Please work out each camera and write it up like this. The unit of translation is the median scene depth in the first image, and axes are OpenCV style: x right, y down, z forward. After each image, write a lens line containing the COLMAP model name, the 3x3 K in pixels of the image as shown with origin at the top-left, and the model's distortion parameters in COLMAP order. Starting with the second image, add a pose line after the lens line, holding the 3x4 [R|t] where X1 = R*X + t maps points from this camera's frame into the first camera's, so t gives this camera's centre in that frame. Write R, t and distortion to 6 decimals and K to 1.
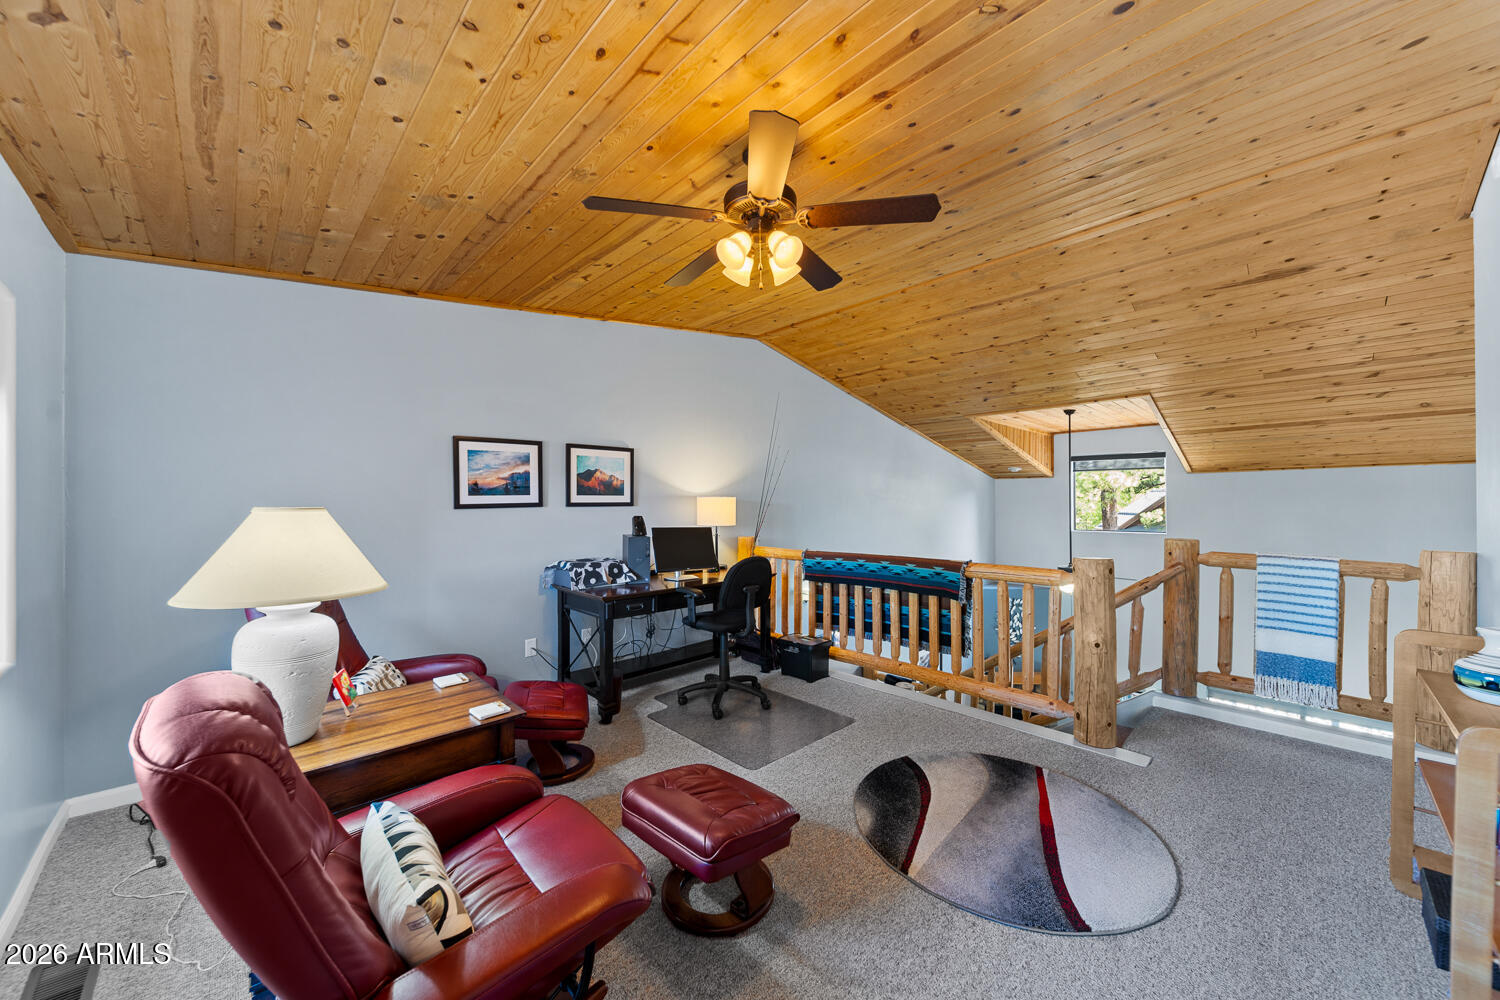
lens RADIAL K [[532.8, 0, 752.7], [0, 532.8, 504.8], [0, 0, 1]] dist [0.010784, -0.003776]
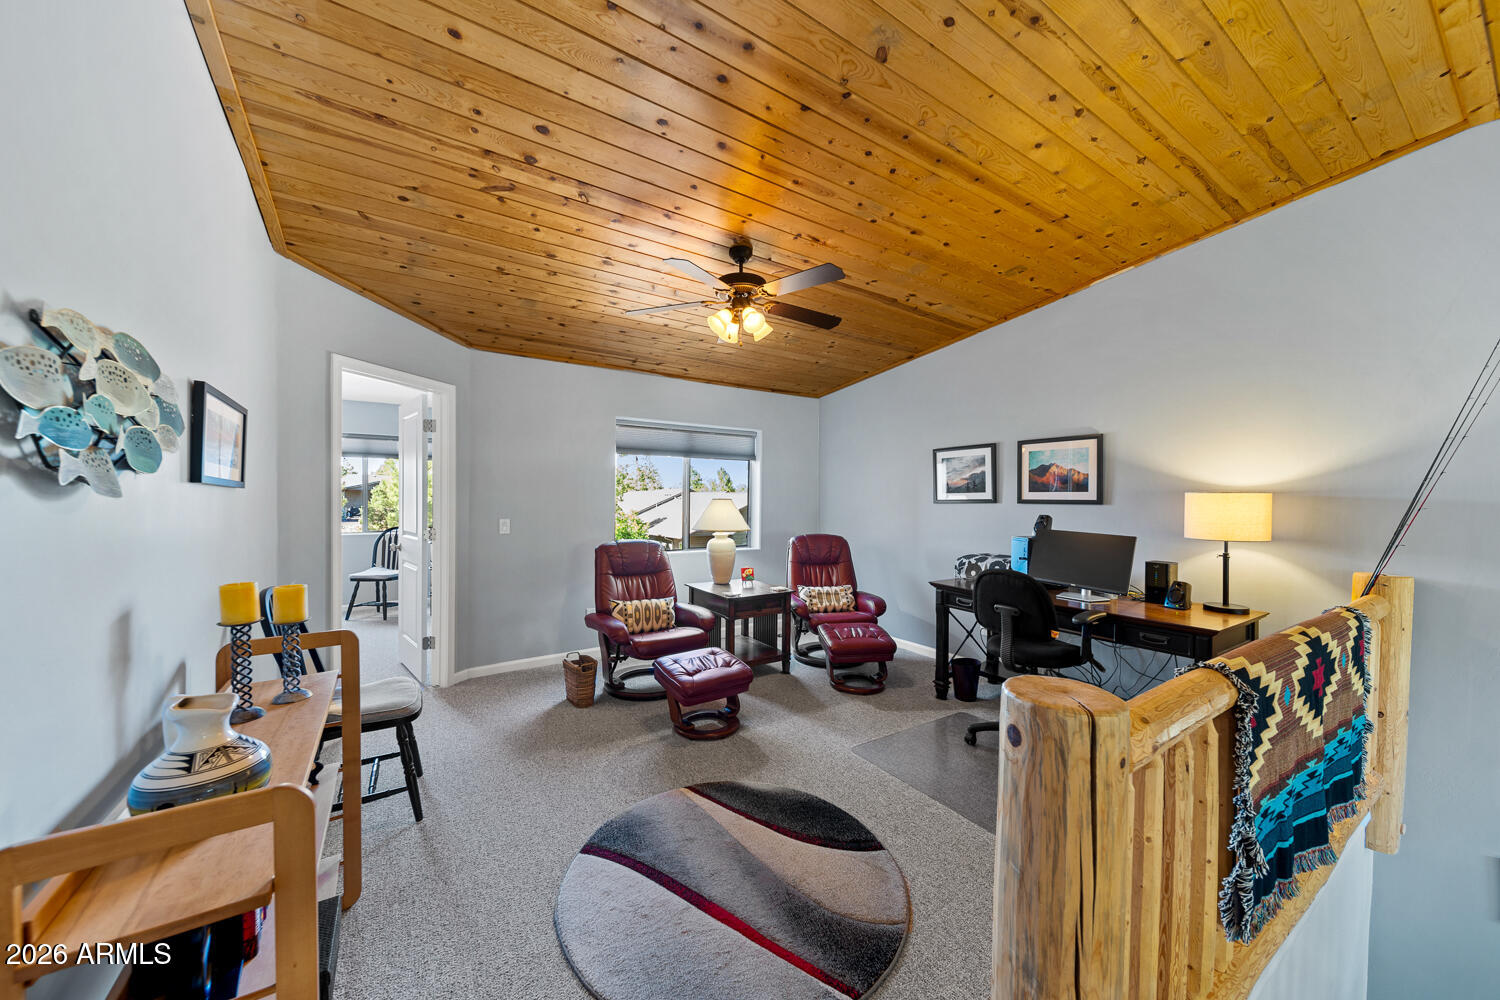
lens RADIAL K [[538.2, 0, 747.4], [0, 538.2, 502.2], [0, 0, 1]] dist [0.012364, -0.003556]
pose [[-0.192817, 0.008053, -0.981202, 0.797835], [-0.013094, 0.999856, 0.010780, -0.003451], [0.981147, 0.014927, -0.192683, 0.728061]]
